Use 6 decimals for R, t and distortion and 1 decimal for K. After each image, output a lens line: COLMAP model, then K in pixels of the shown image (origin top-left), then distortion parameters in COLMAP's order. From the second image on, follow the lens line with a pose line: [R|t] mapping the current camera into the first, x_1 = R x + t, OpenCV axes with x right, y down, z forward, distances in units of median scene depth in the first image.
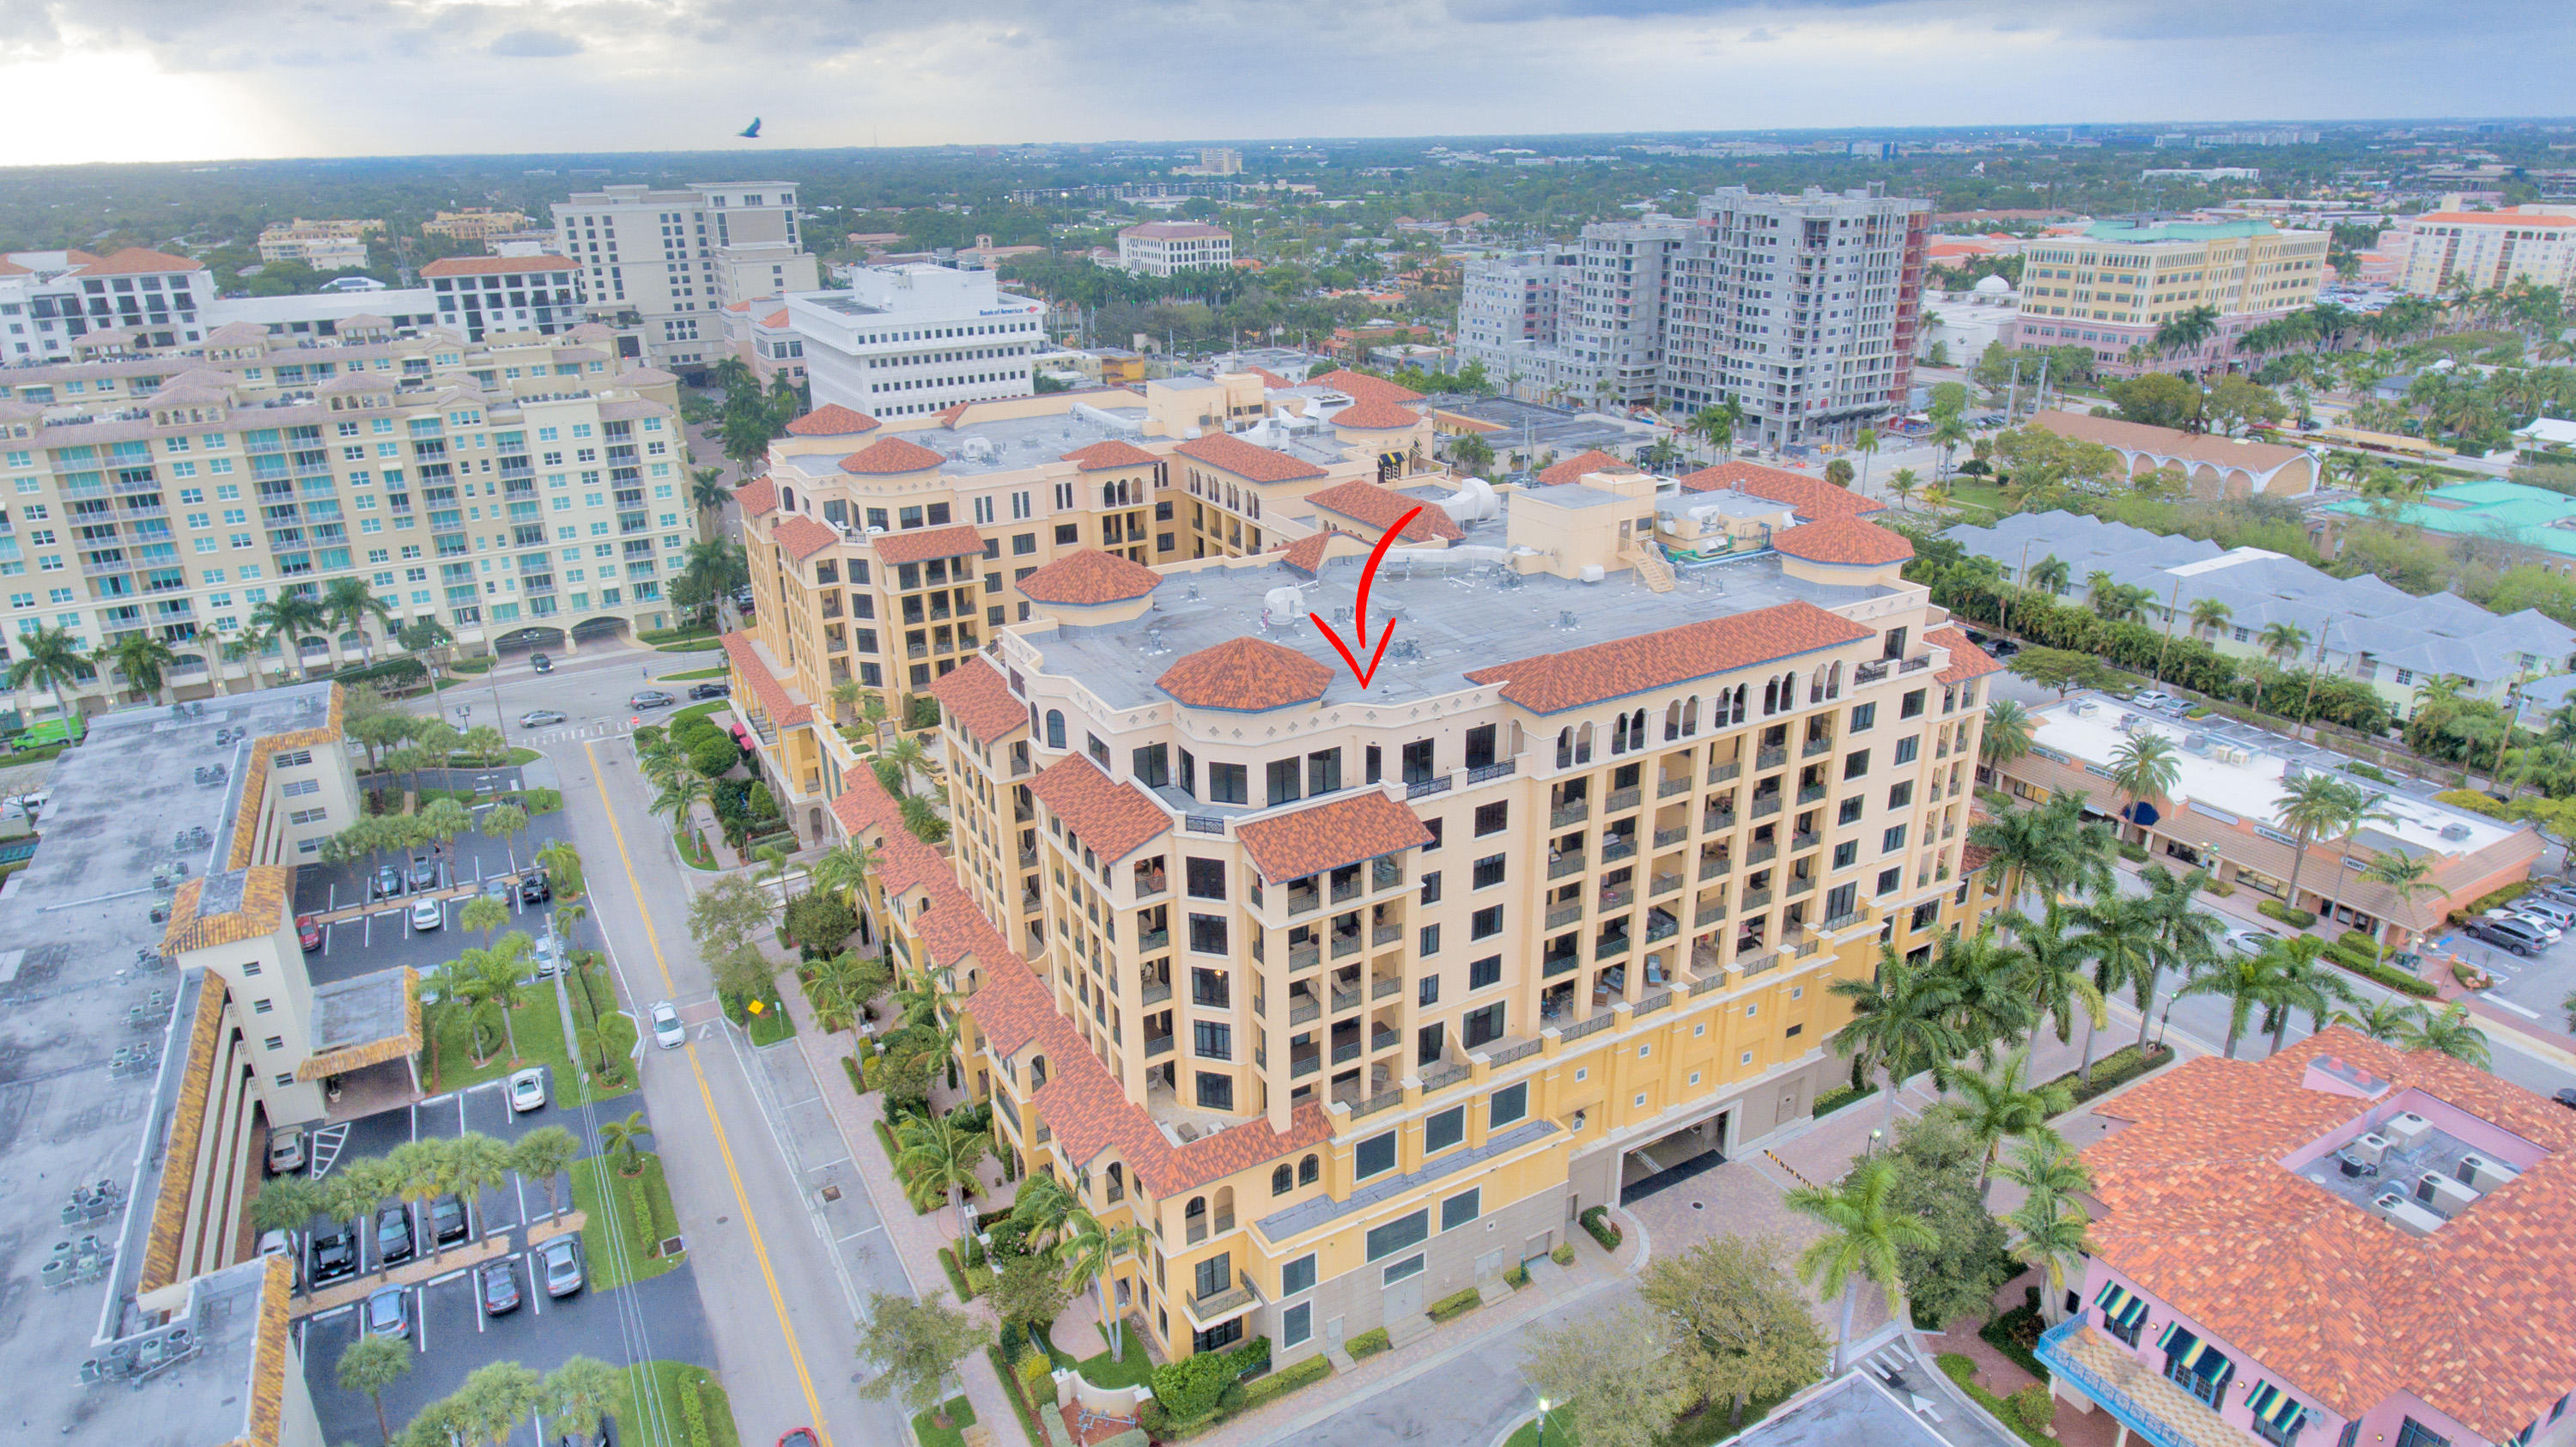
lens RADIAL K [[1506.8, 0, 1284.5], [0, 1506.8, 706.9], [0, 0, 1]] dist [-0.000176, -0.000999]
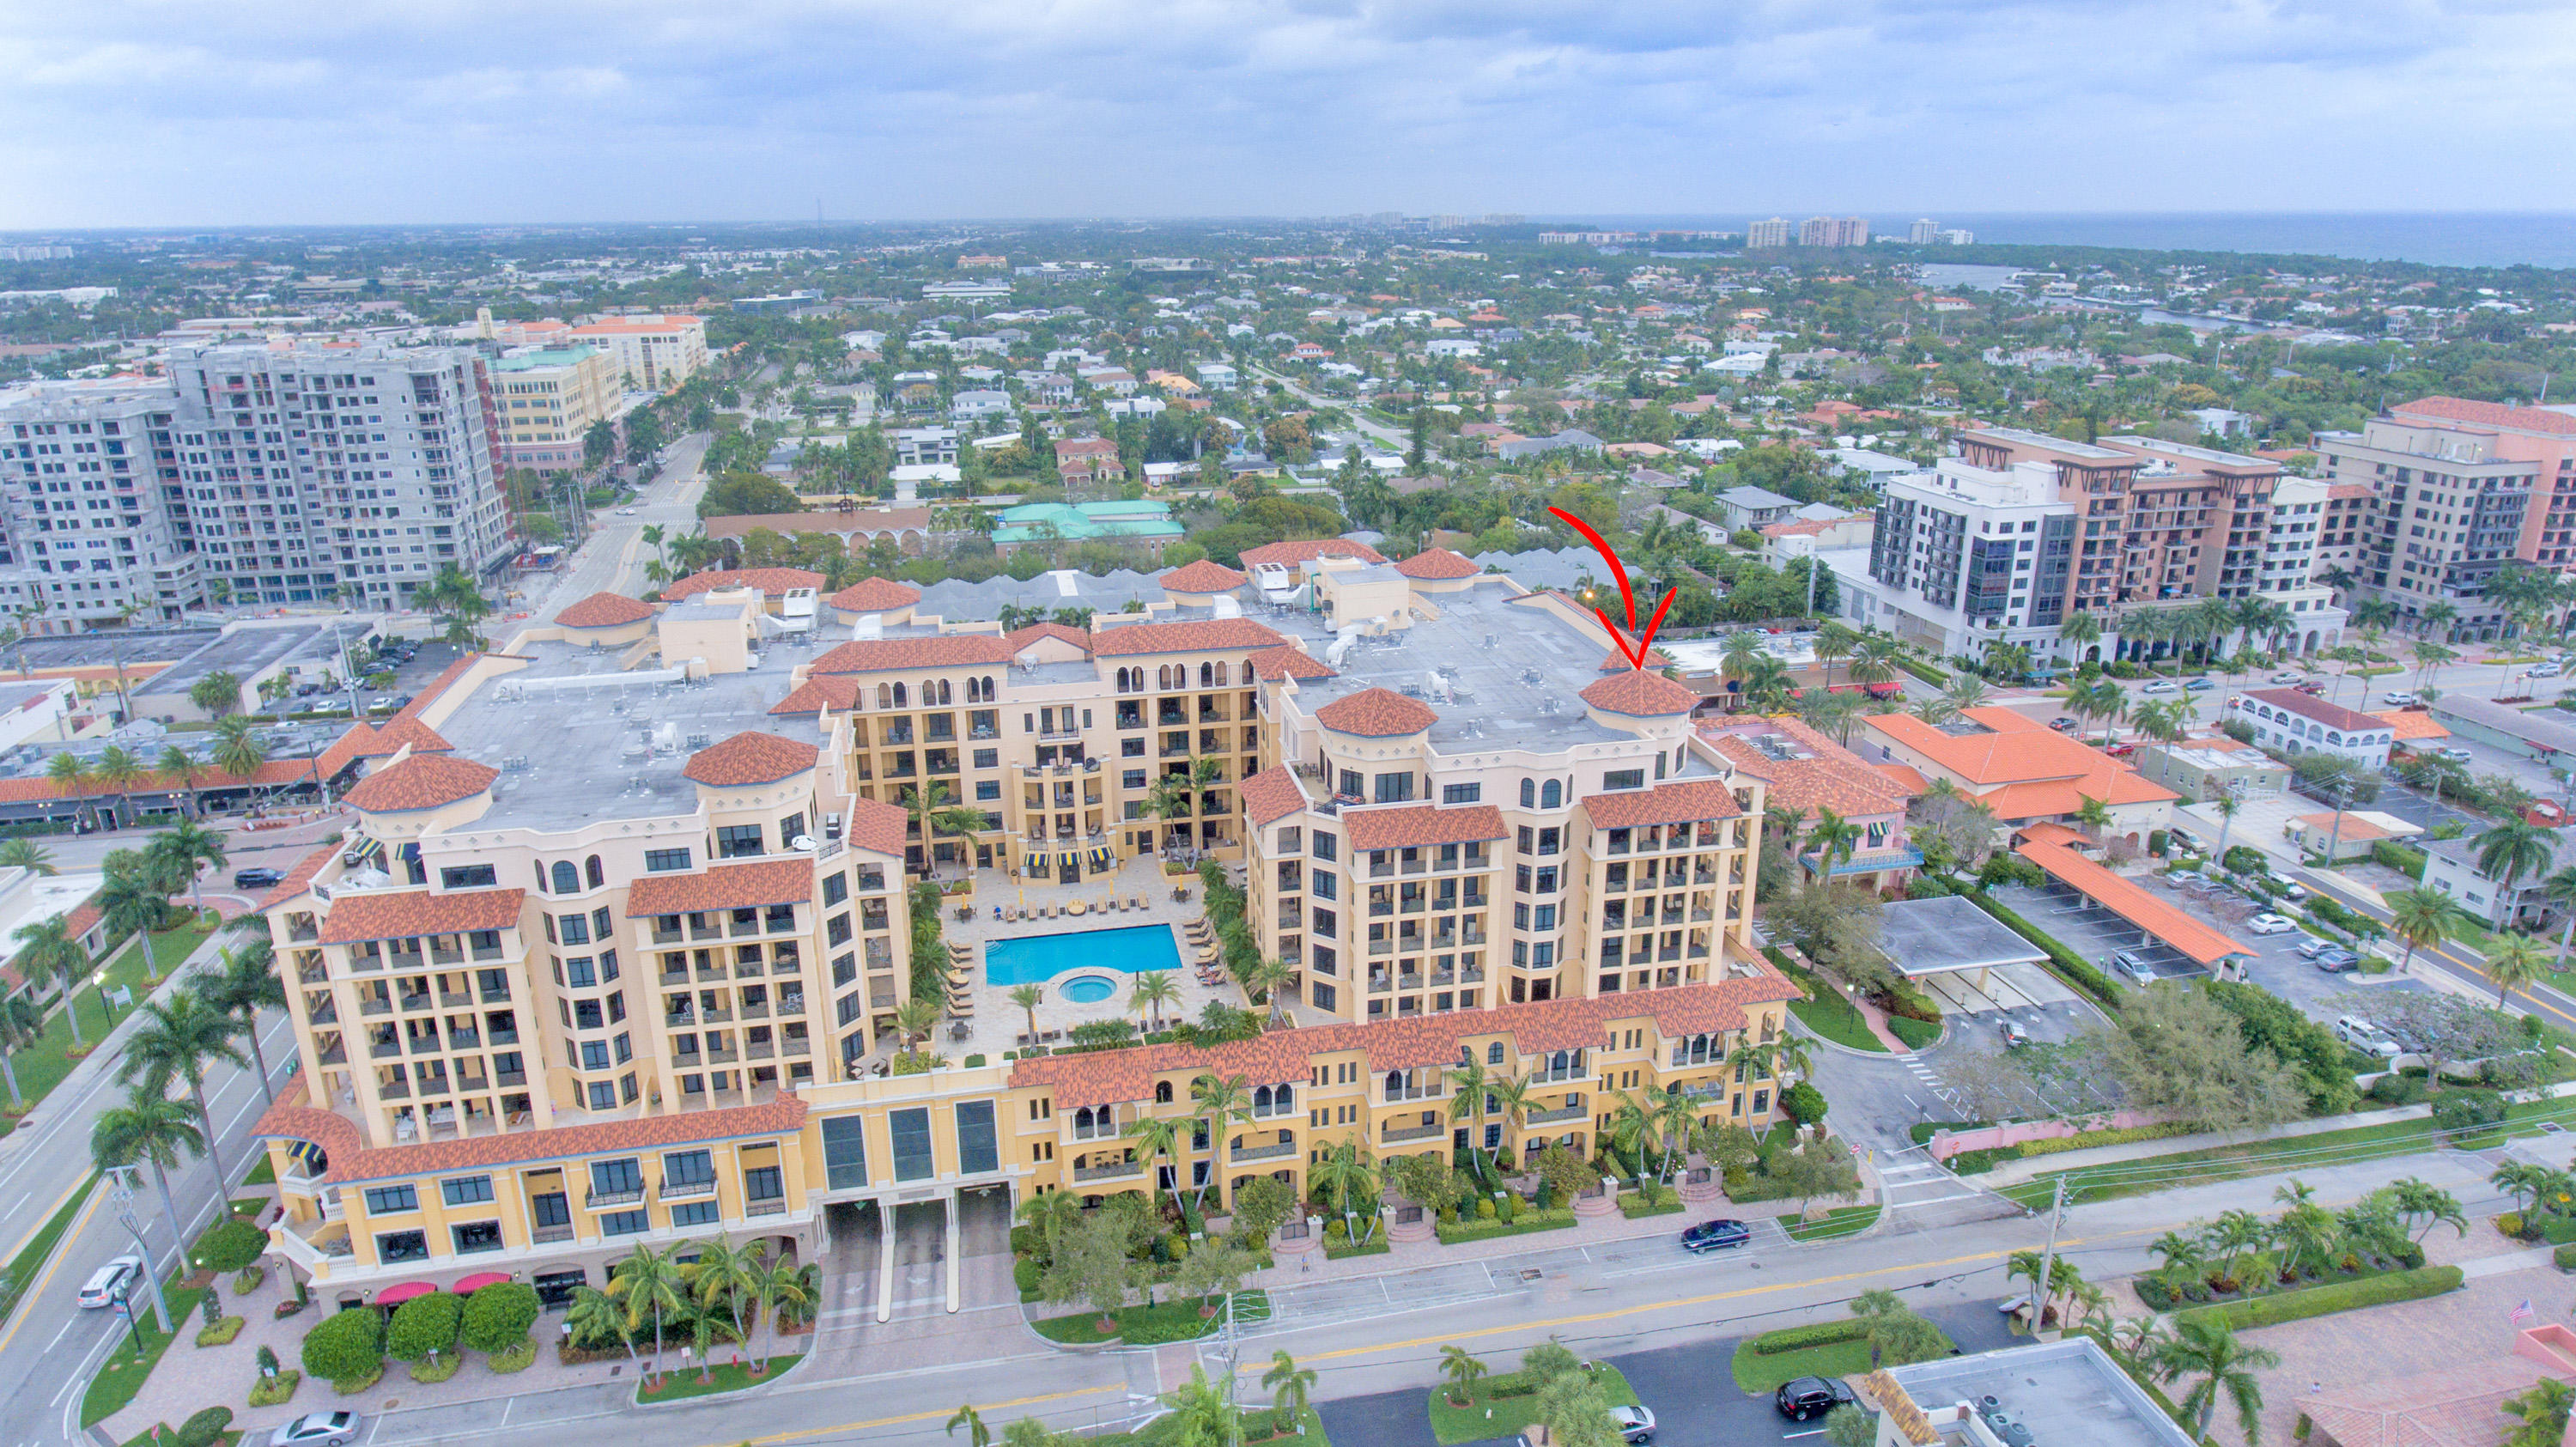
lens RADIAL K [[1506.8, 0, 1272.3], [0, 1506.8, 704.9], [0, 0, 1]] dist [-0.000176, -0.000999]
pose [[0.949359, 0.106579, -0.295564, 0.163005], [-0.118985, 0.992600, -0.024257, 0.009456], [0.290791, 0.058196, 0.955015, -0.221219]]
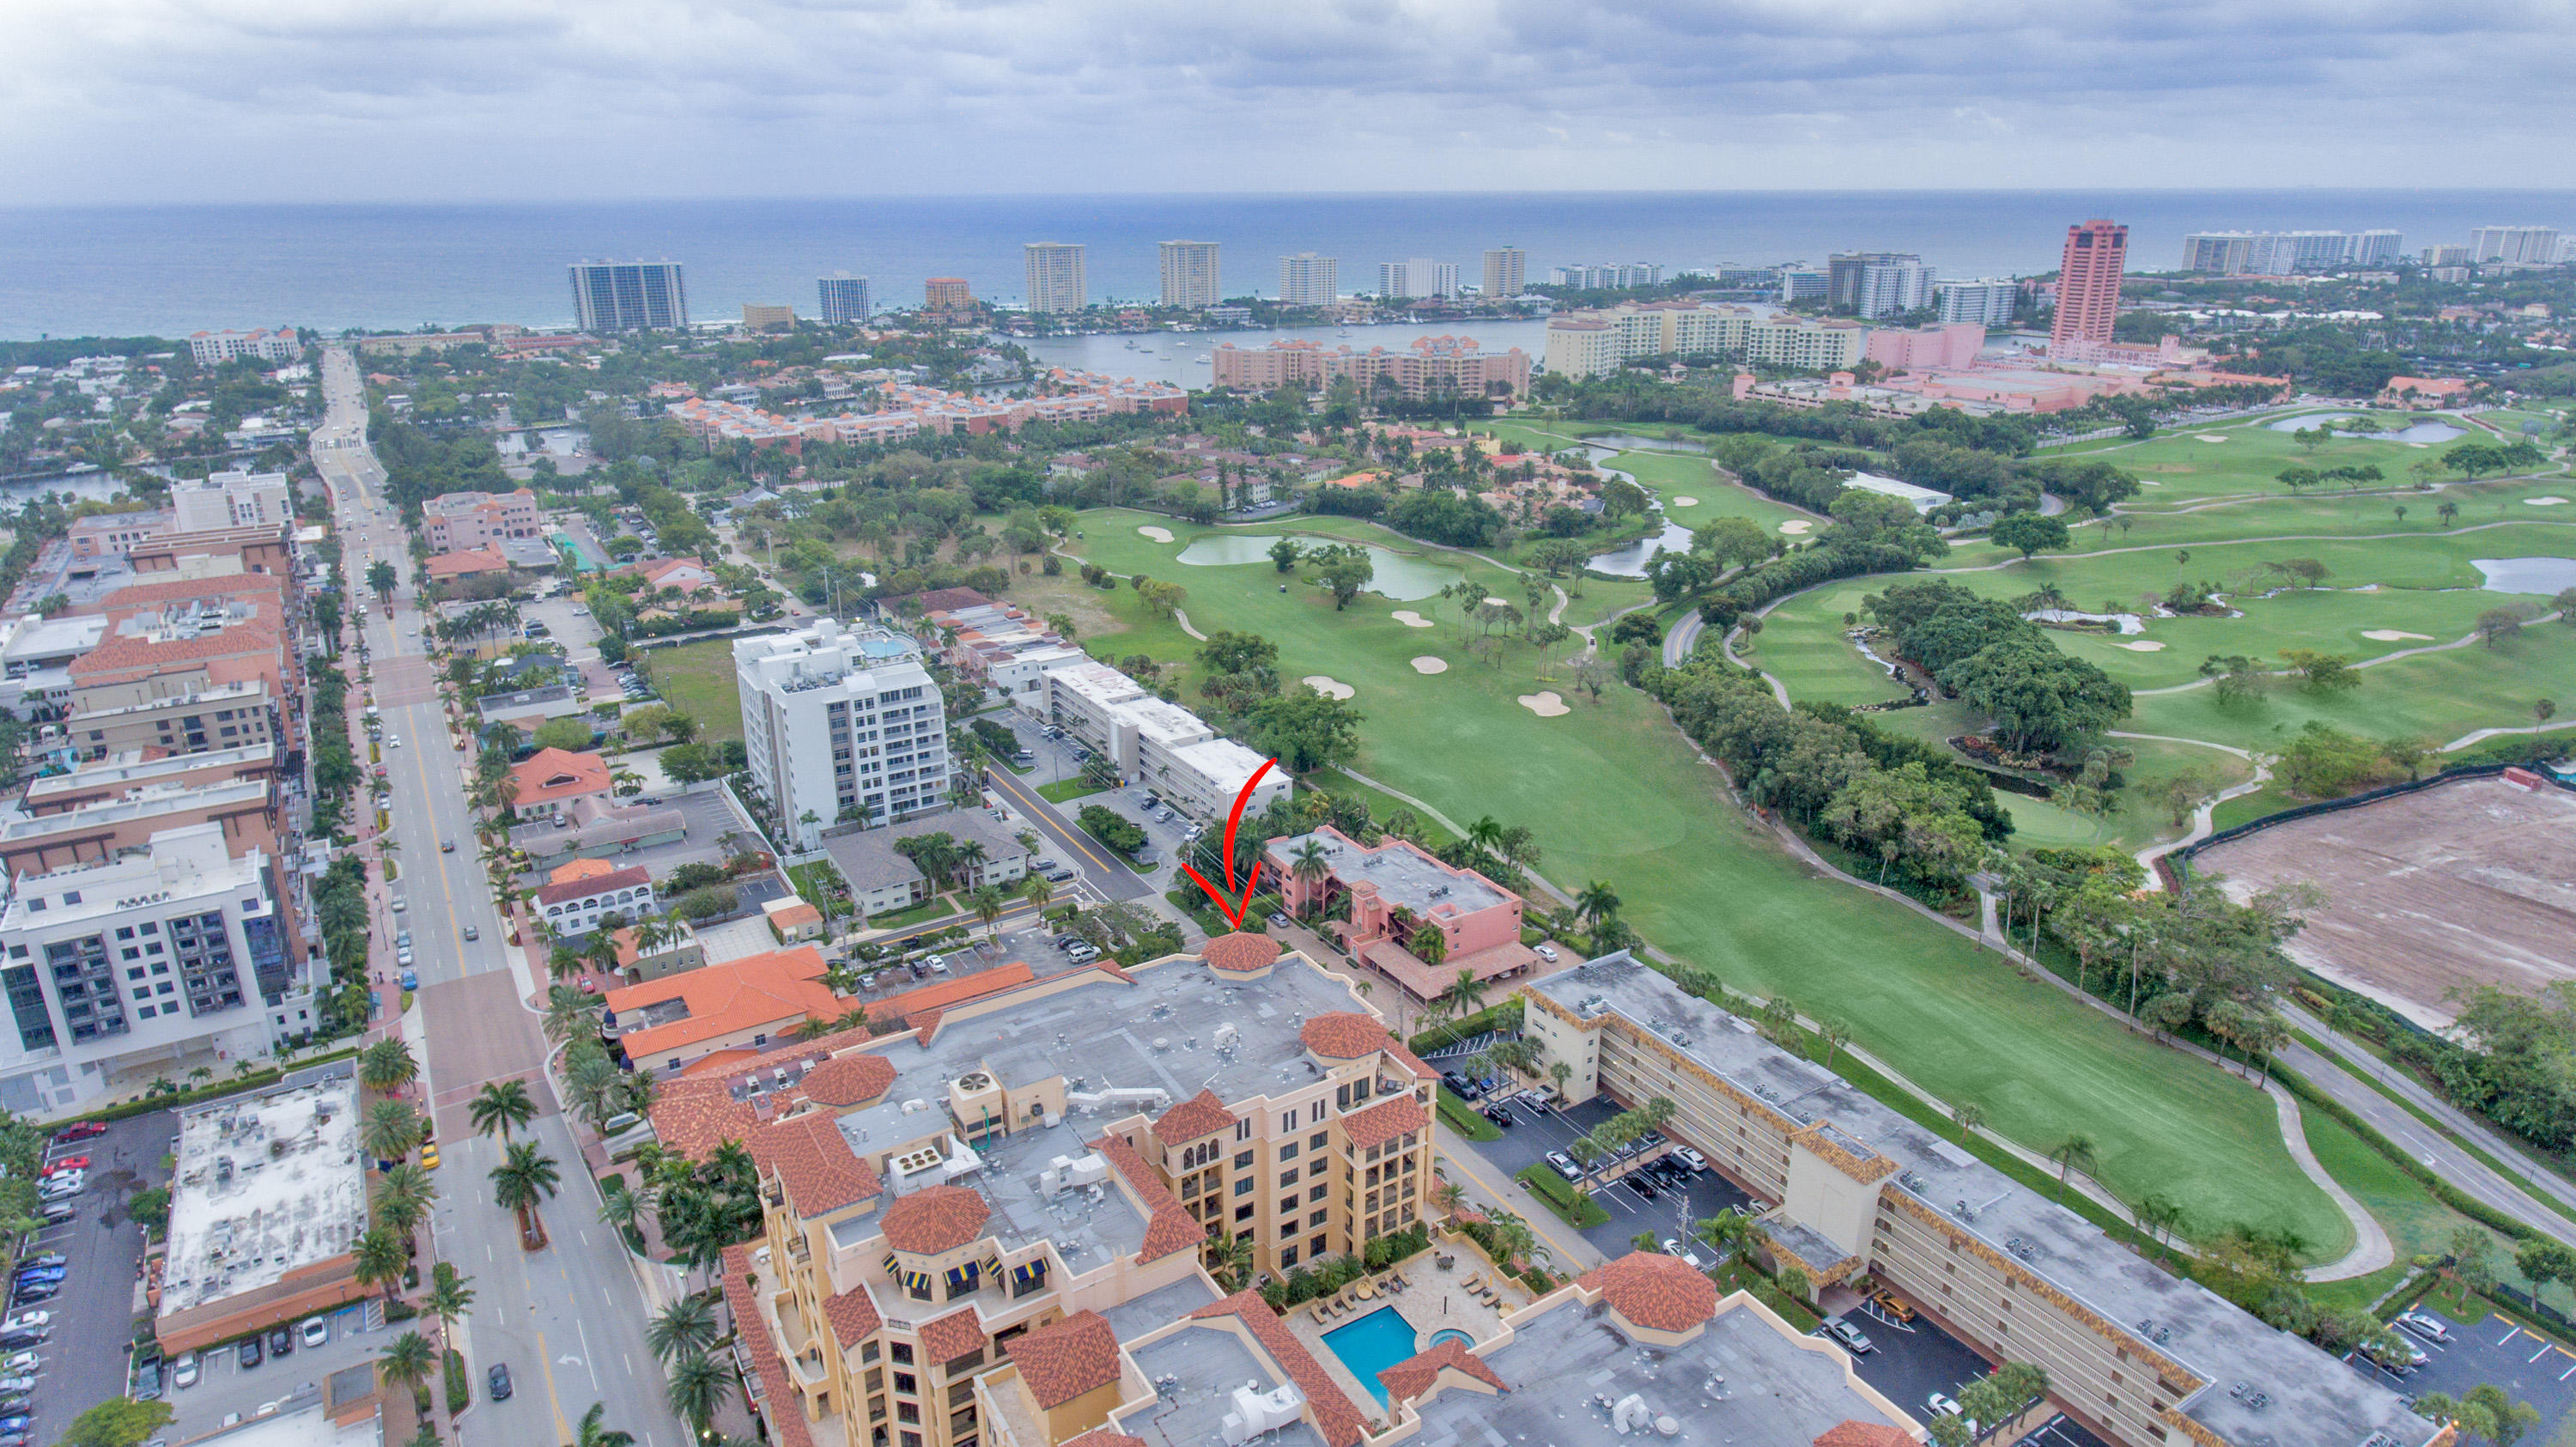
lens RADIAL K [[1506.8, 0, 1274.8], [0, 1506.8, 725.7], [0, 0, 1]] dist [-0.000176, -0.000999]
pose [[-0.032619, -0.320688, 0.946623, -0.945579], [0.360872, 0.879456, 0.310369, -0.547461], [-0.932045, 0.351734, 0.087041, 0.410154]]
